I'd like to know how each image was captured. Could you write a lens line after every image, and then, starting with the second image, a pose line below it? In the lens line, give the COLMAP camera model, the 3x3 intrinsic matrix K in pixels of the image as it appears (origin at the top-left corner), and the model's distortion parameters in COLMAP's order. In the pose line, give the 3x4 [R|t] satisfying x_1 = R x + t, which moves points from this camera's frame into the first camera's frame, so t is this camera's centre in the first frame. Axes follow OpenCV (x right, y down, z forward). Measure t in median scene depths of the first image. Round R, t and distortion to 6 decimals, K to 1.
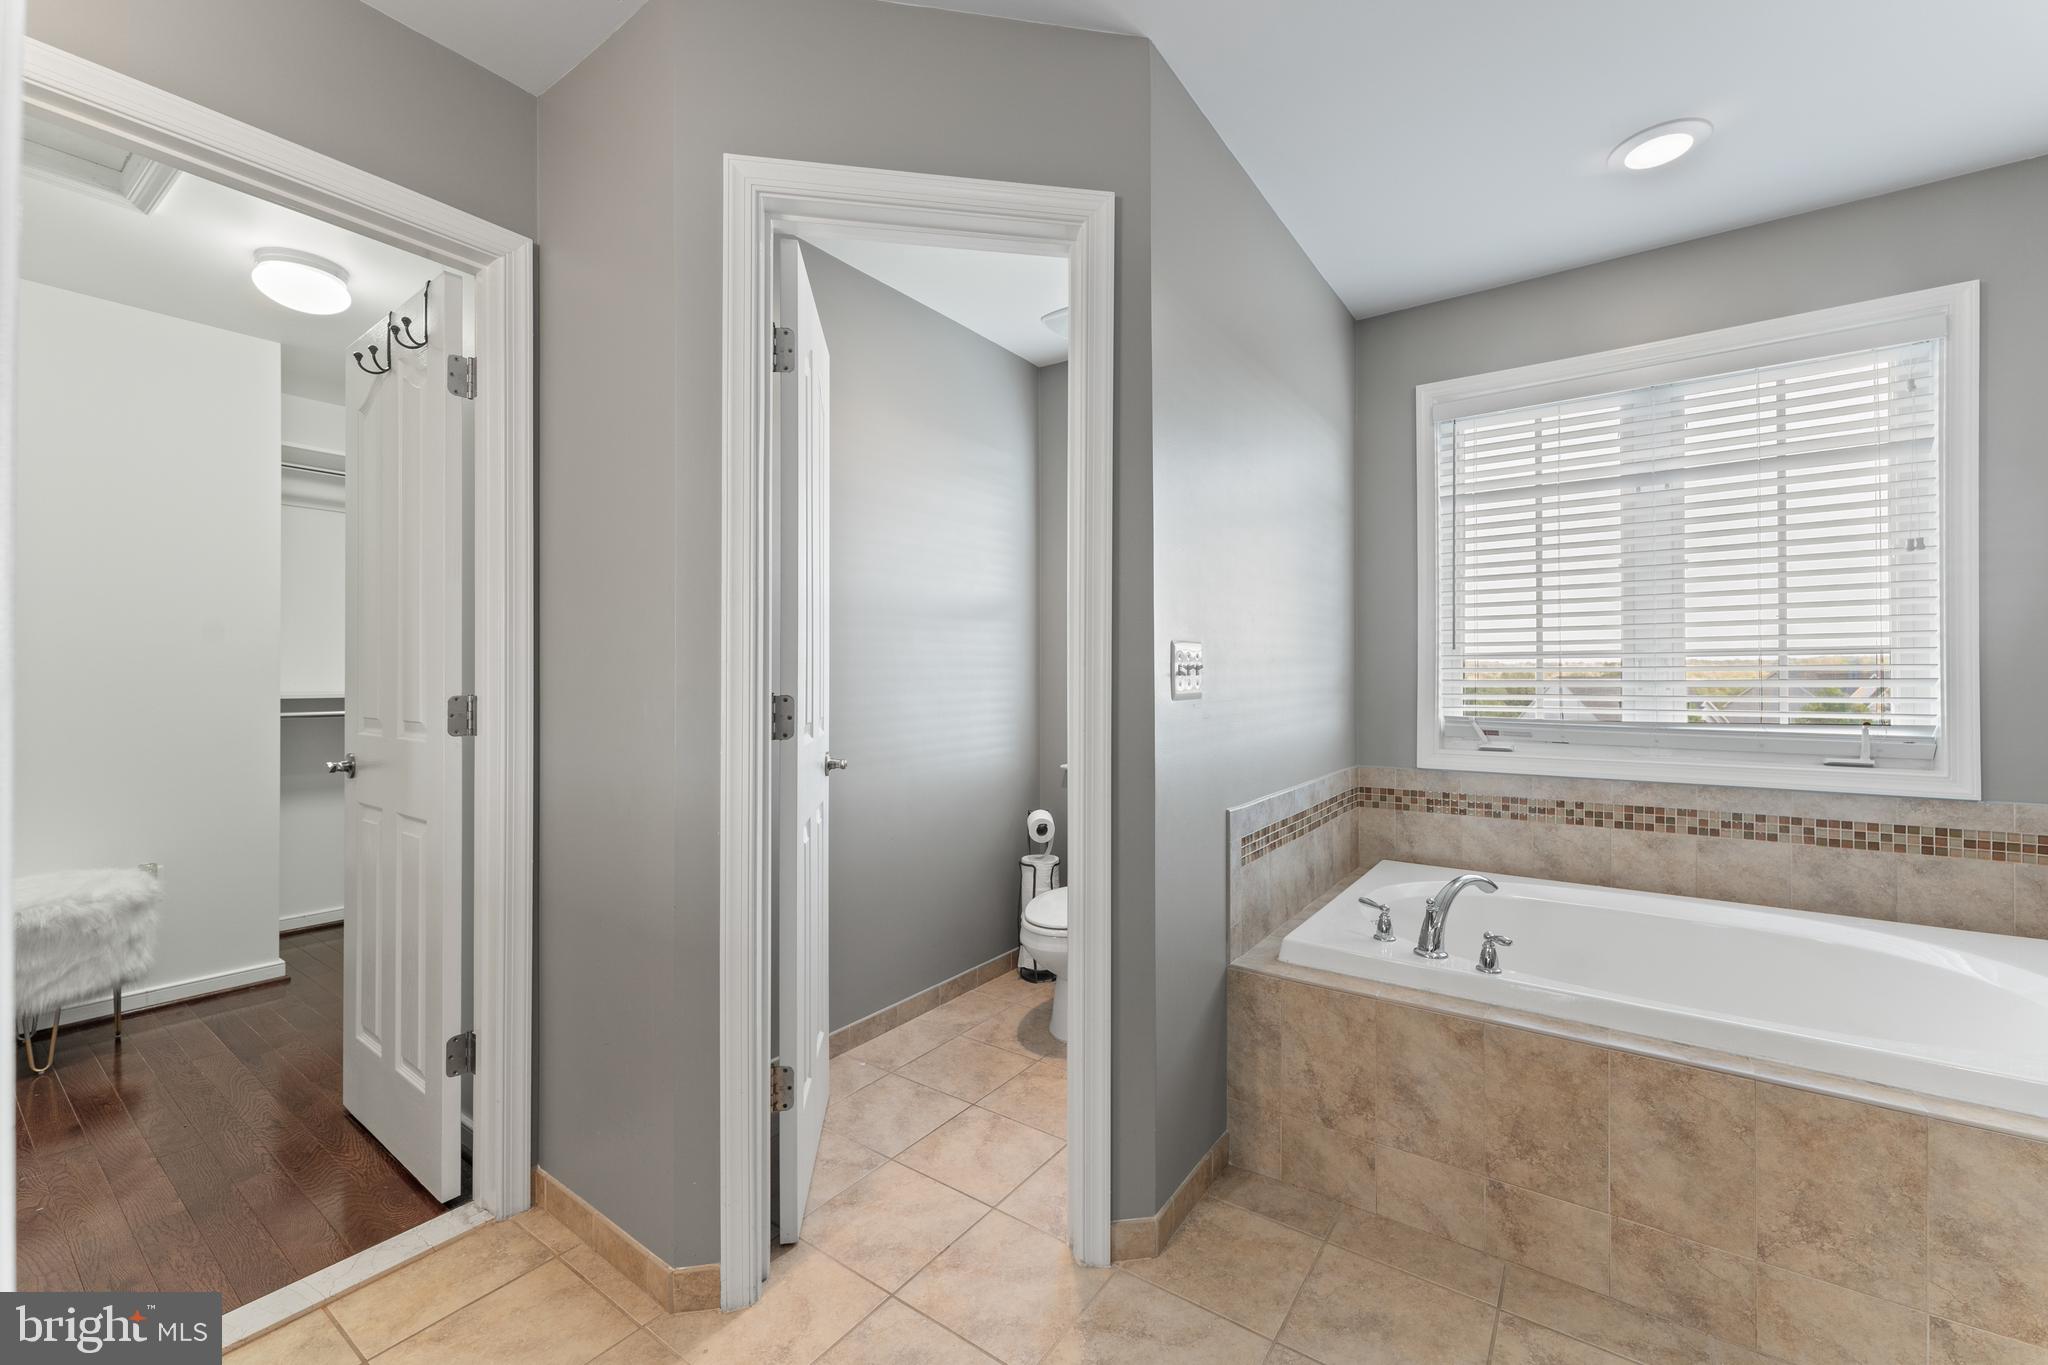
lens RADIAL K [[824.5, 0, 1026.9], [0, 824.5, 676.5], [0, 0, 1]] dist [0.004595, -0.001638]
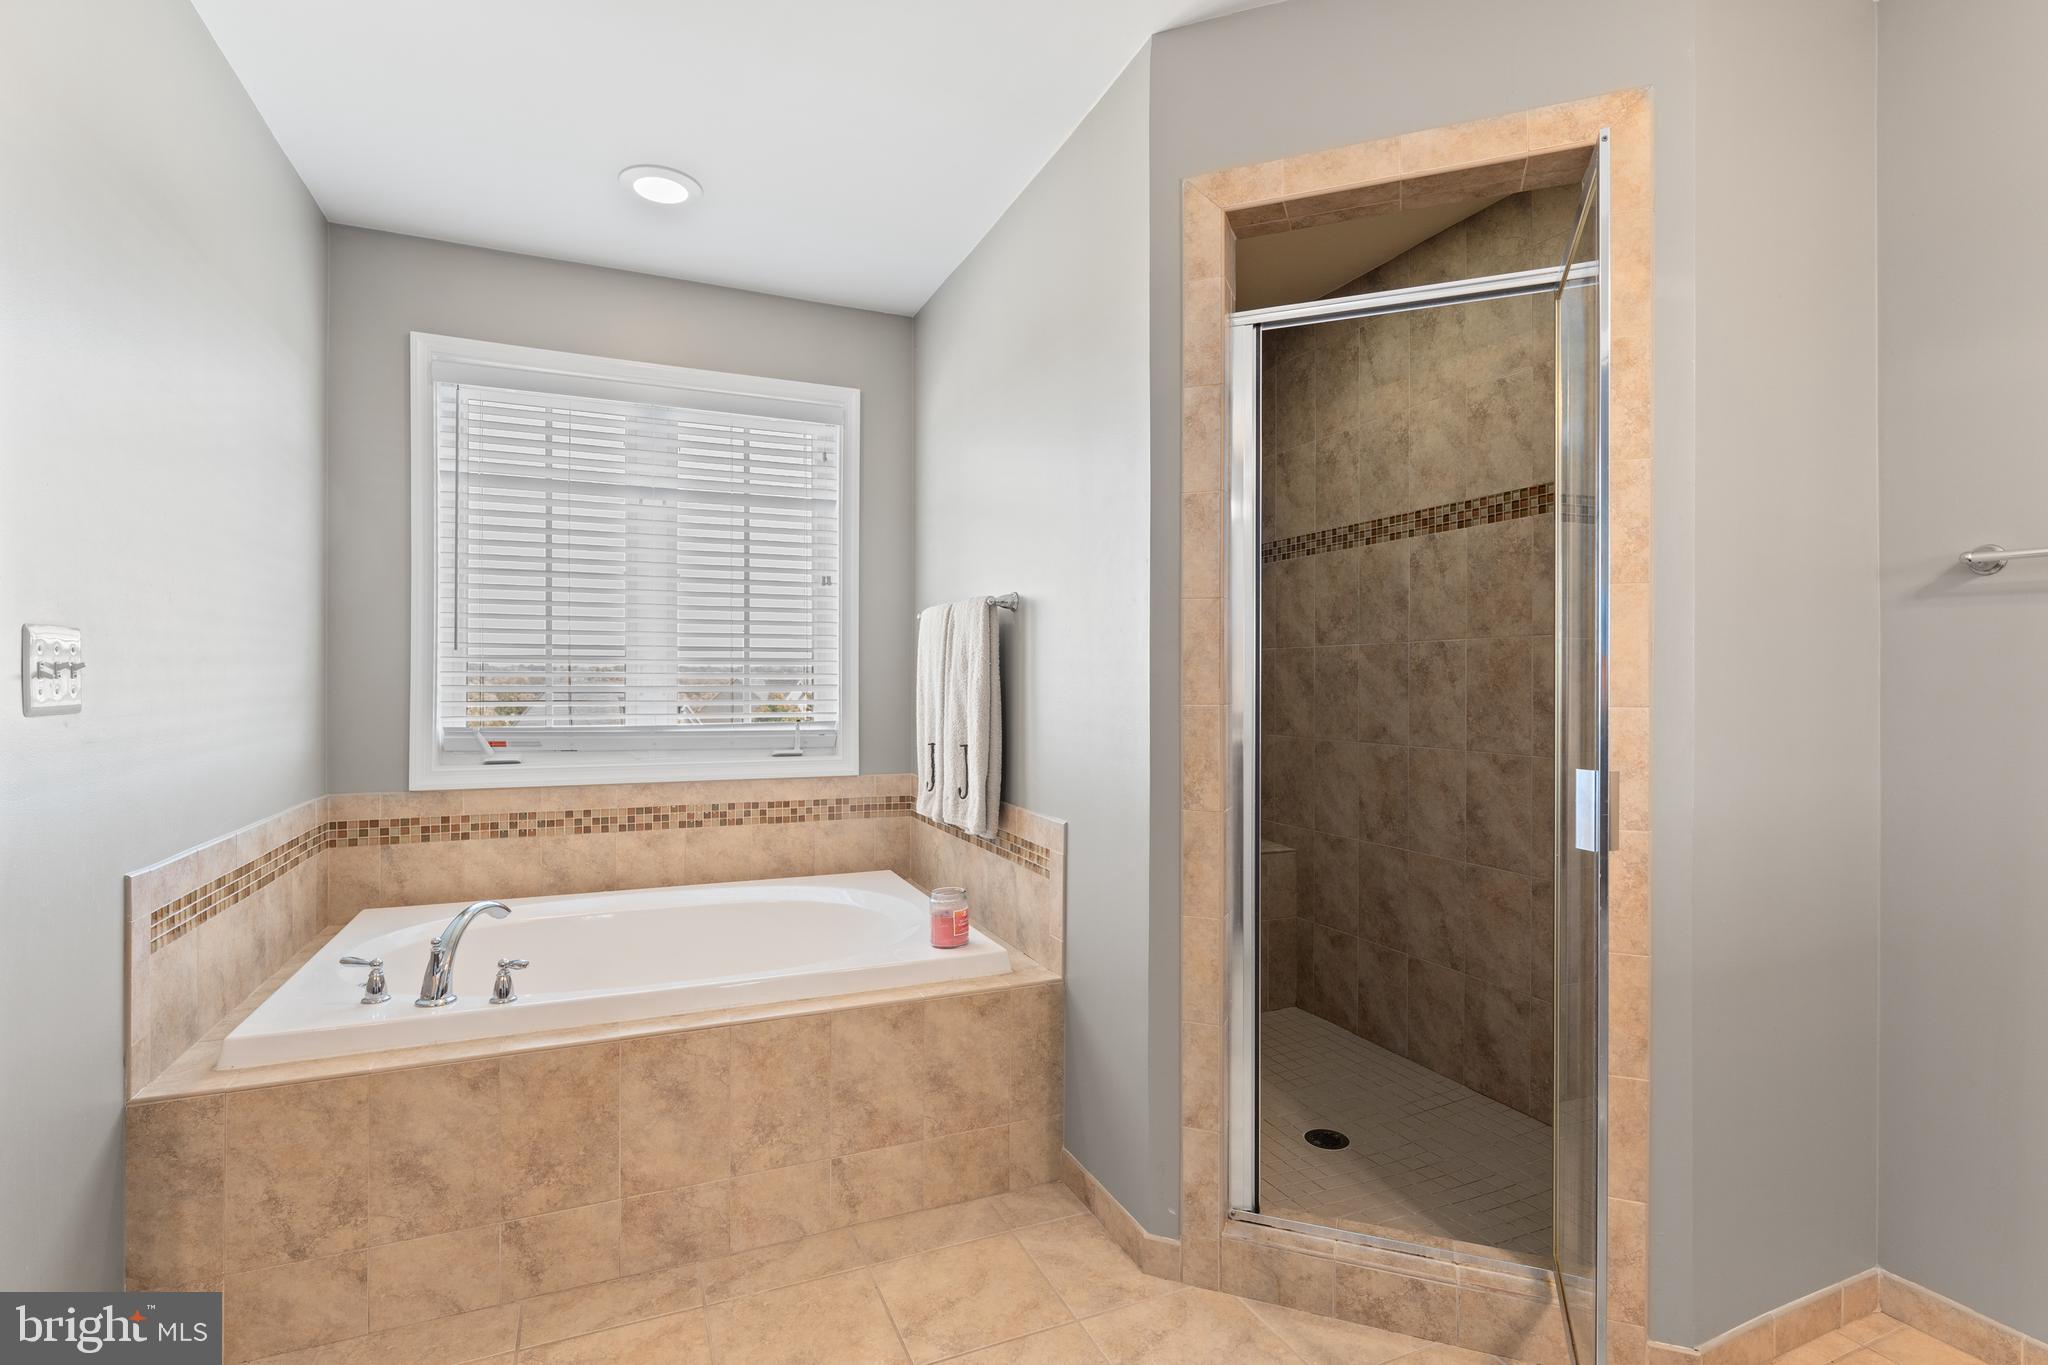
lens RADIAL K [[963.4, 0, 1027.2], [0, 963.4, 686.9], [0, 0, 1]] dist [0.001426, -0.000316]
pose [[0.515648, 0.000170, 0.856800, -0.053526], [-0.005679, 0.999979, 0.003220, -0.000940], [-0.856782, -0.006526, 0.515638, -0.046592]]
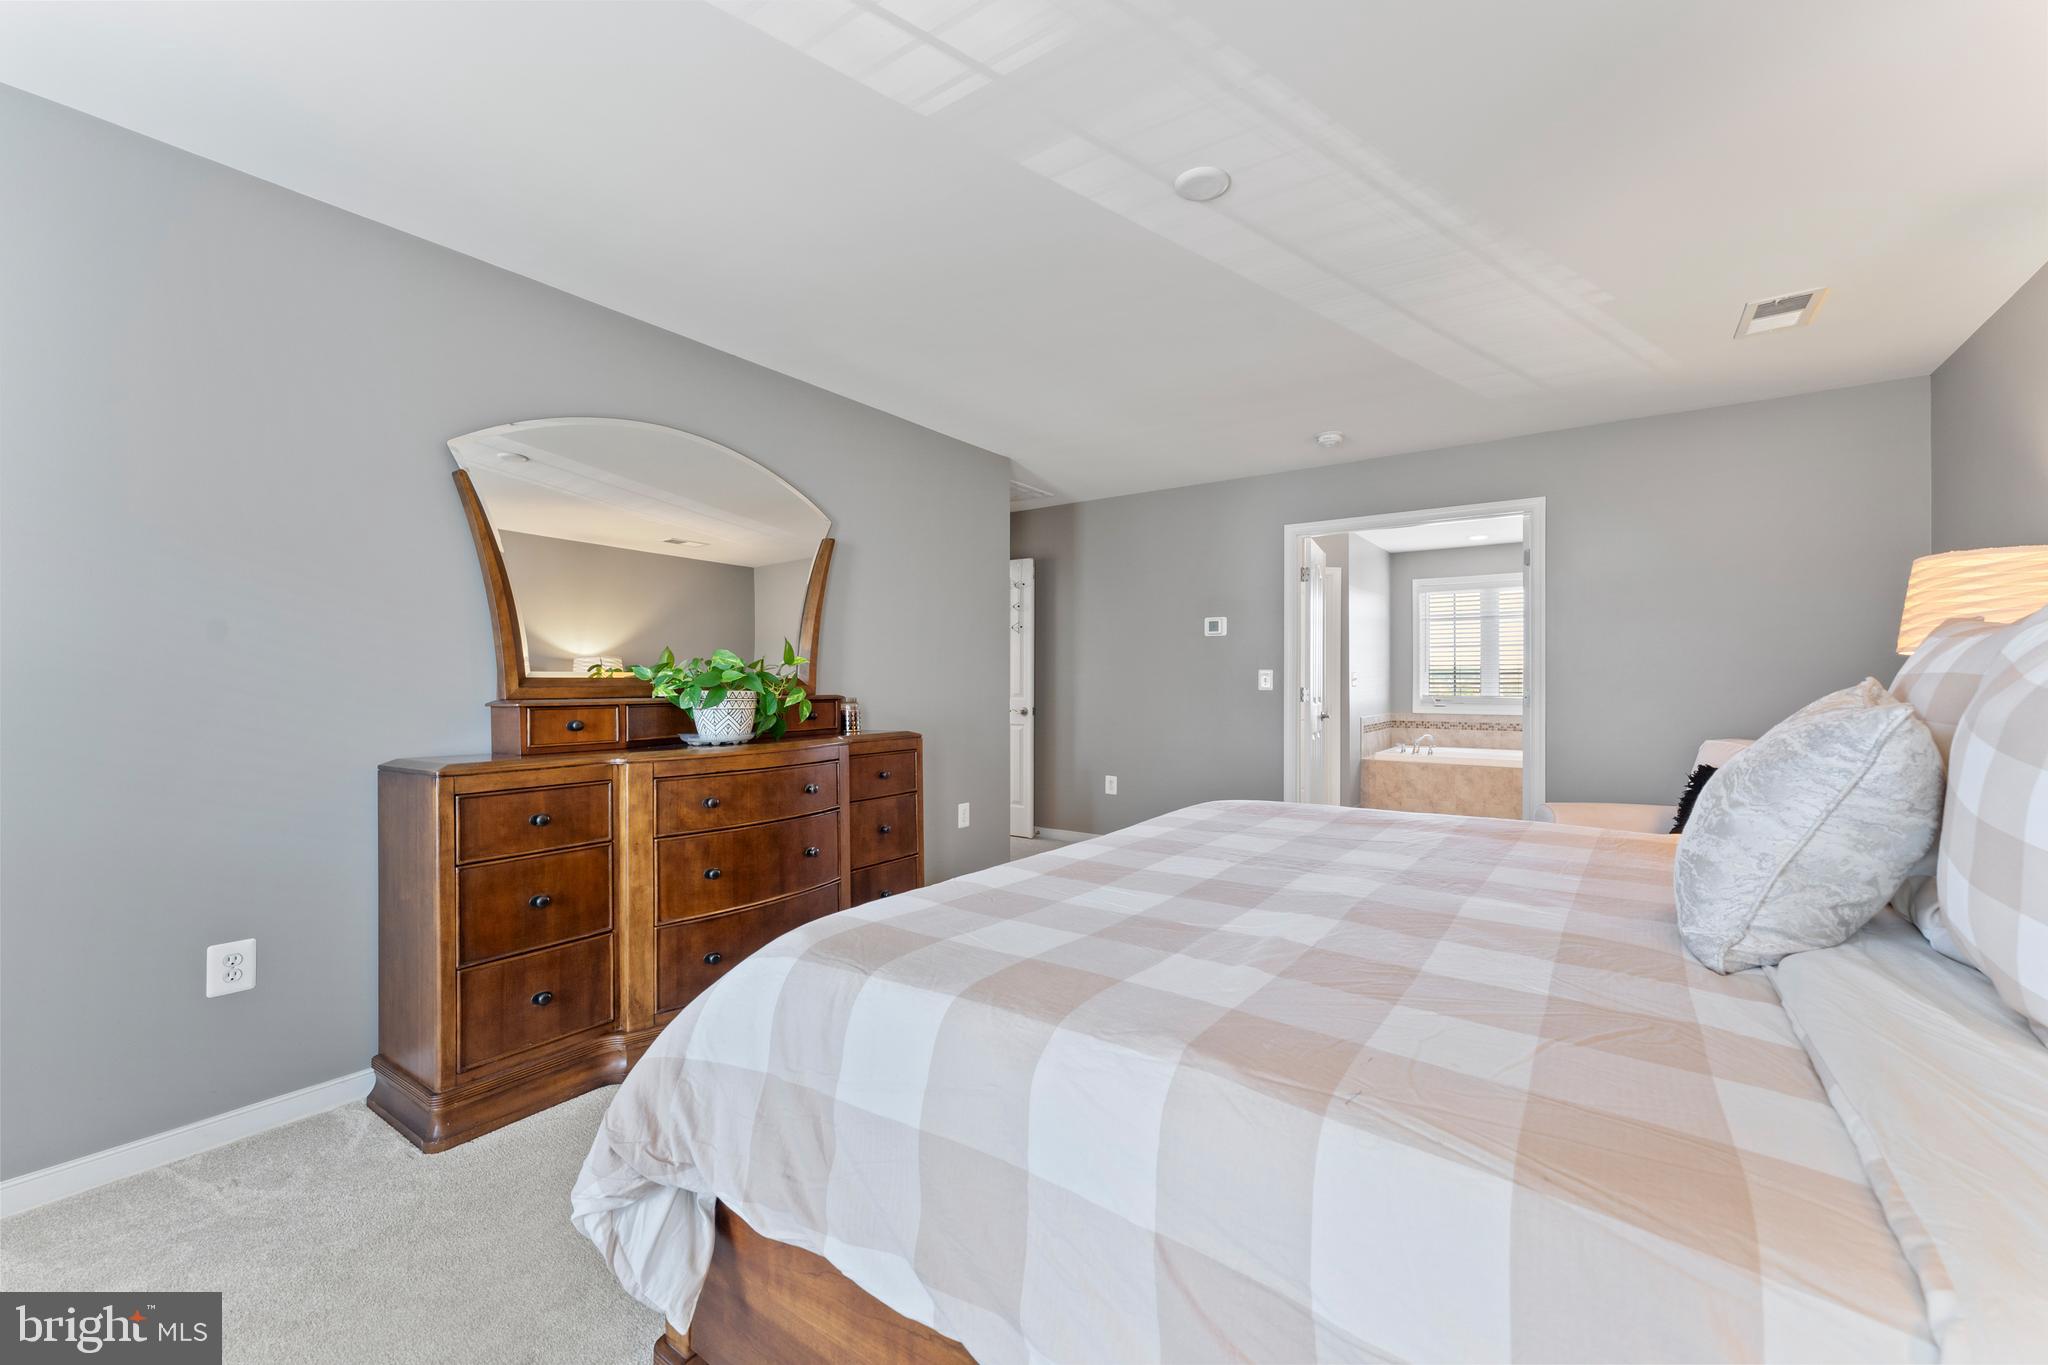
lens RADIAL K [[824.5, 0, 1023.8], [0, 824.5, 680.5], [0, 0, 1]] dist [0.004595, -0.001638]
pose [[1.000000, 0.000829, 0.000543, -1.215497], [-0.000831, 0.999996, 0.002754, -0.009836], [-0.000540, -0.002754, 0.999996, -2.579569]]
